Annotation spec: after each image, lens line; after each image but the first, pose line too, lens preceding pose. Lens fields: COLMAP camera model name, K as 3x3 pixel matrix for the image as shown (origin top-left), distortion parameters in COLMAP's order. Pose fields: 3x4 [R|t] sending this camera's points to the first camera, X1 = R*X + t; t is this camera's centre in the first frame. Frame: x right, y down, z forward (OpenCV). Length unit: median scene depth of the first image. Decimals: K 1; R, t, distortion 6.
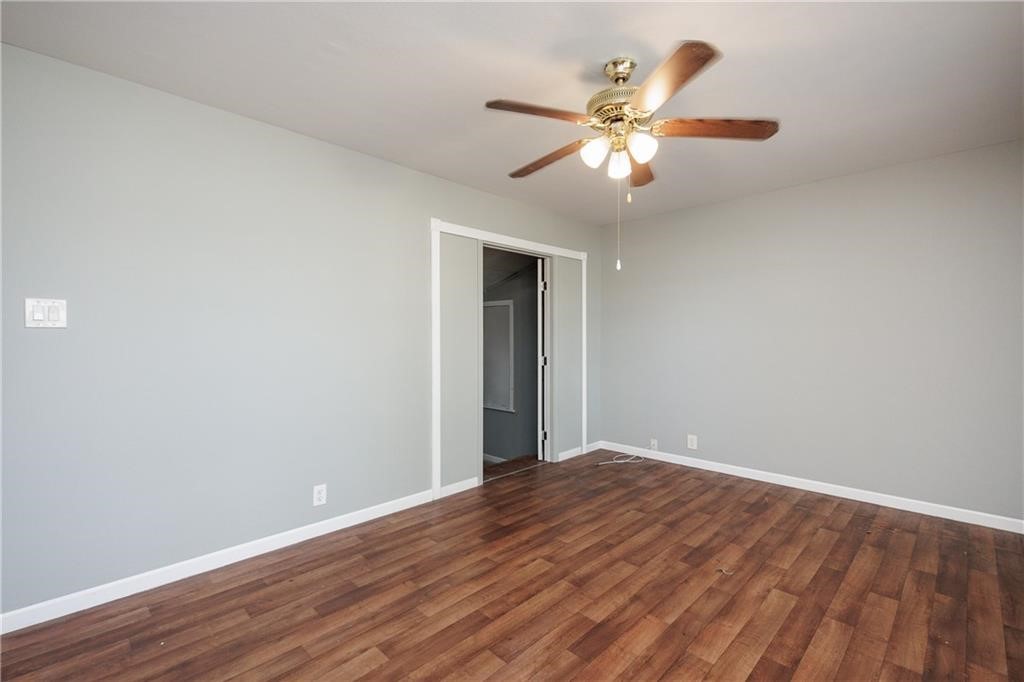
lens RADIAL K [[459.1, 0, 500.9], [0, 459.1, 318.3], [0, 0, 1]] dist [0.019286, -0.001334]
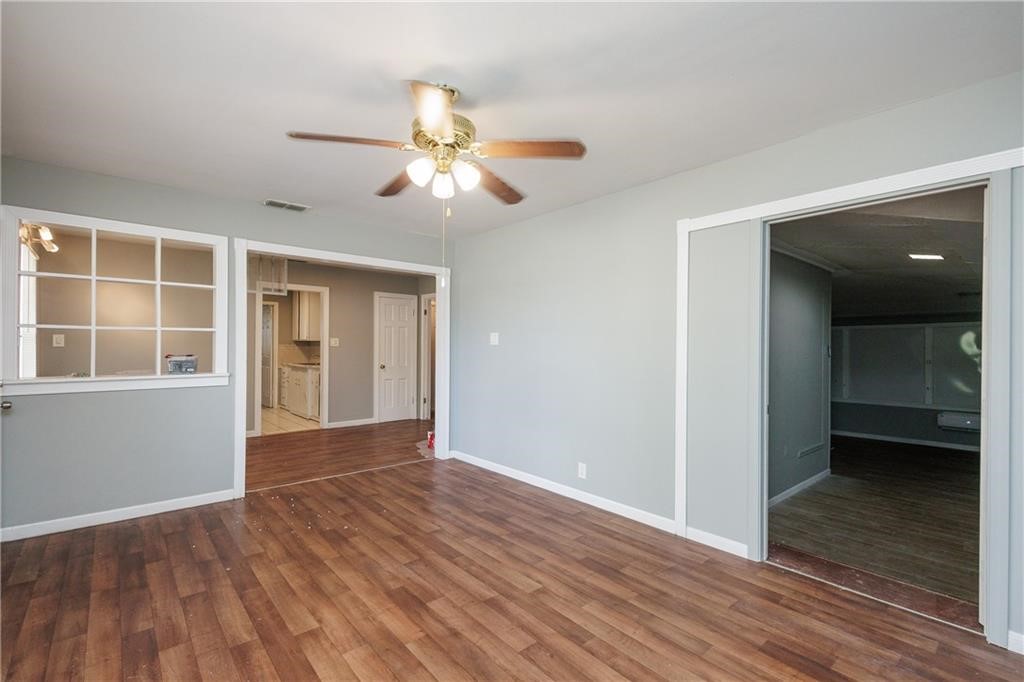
lens RADIAL K [[459.1, 0, 508.8], [0, 459.1, 343.7], [0, 0, 1]] dist [0.019286, -0.001334]
pose [[-0.072367, -0.006126, -0.997359, 1.105873], [0.027965, 0.999576, -0.008169, 0.040714], [0.996986, -0.028483, -0.072165, 1.096673]]
